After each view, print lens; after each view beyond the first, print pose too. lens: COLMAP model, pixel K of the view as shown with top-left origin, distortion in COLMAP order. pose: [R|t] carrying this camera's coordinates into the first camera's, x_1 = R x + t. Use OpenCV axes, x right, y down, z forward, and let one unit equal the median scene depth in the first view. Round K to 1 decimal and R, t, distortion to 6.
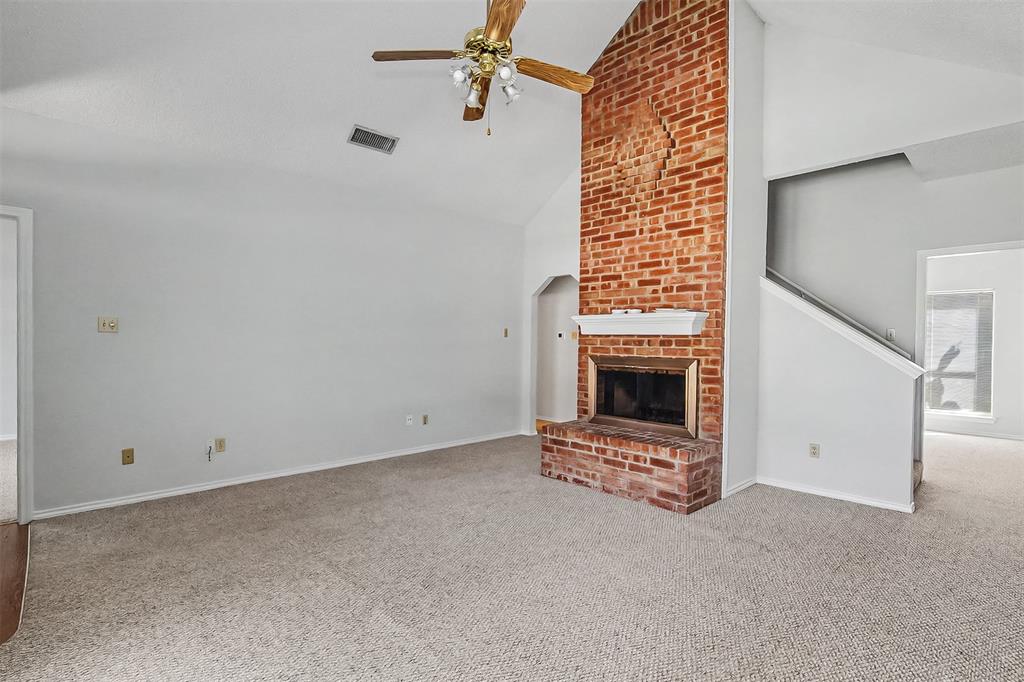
lens RADIAL K [[480.1, 0, 507.2], [0, 480.1, 347.7], [0, 0, 1]] dist [-0.001428, 0.000045]
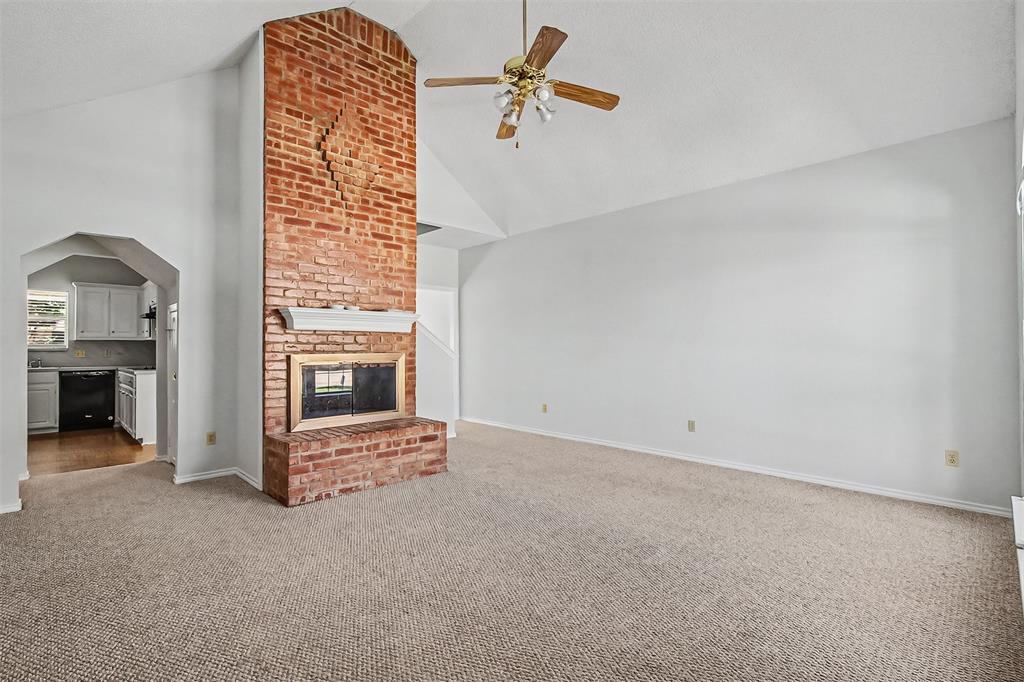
lens RADIAL K [[480.1, 0, 504.4], [0, 480.1, 337.7], [0, 0, 1]] dist [-0.001428, 0.000045]
pose [[0.005720, 0.006172, 0.999965, -0.784573], [0.014885, 0.999870, -0.006257, -0.002451], [-0.999873, 0.014920, 0.005628, 0.702807]]
